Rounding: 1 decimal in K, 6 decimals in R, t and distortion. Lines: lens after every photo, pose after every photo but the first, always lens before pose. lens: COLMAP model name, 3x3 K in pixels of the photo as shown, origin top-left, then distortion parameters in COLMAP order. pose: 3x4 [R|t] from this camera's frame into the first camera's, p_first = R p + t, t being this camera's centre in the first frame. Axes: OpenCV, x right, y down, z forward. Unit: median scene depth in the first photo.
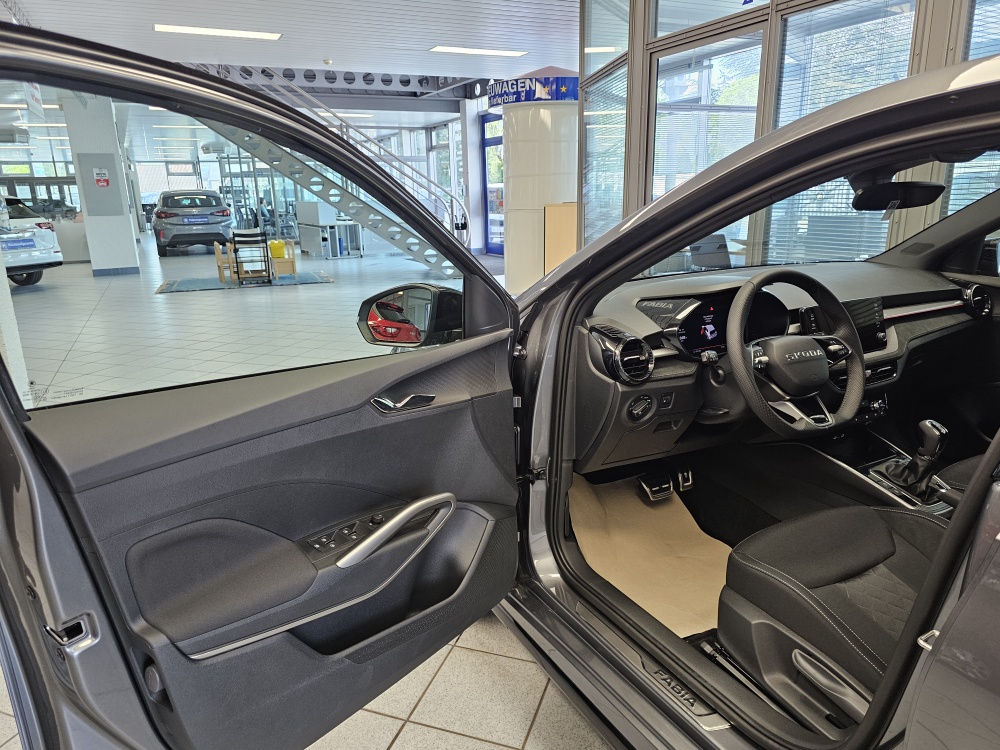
lens RADIAL K [[681.7, 0, 468.9], [0, 681.7, 380.1], [0, 0, 1]] dist [0.002499, -0.001755]
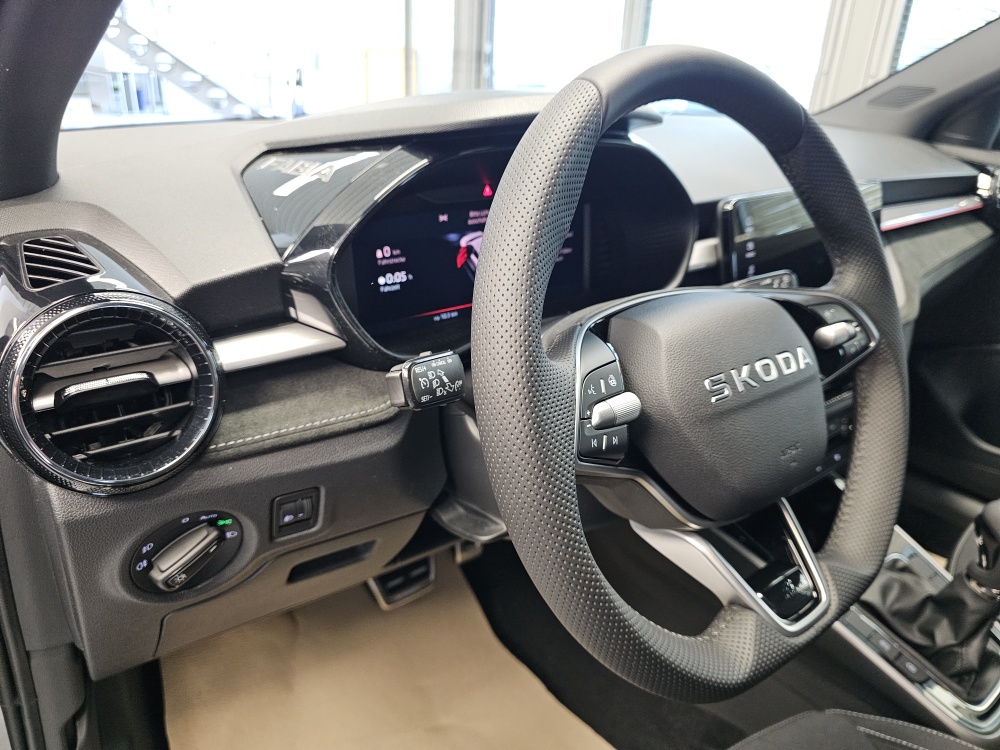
lens RADIAL K [[693.5, 0, 499.4], [0, 693.5, 373.5], [0, 0, 1]] dist [0.000051, 0.000461]
pose [[0.974275, -0.015480, 0.224830, 0.308954], [-0.018271, 0.988928, 0.147267, -0.071567], [-0.224620, -0.147587, 0.963205, 0.714709]]
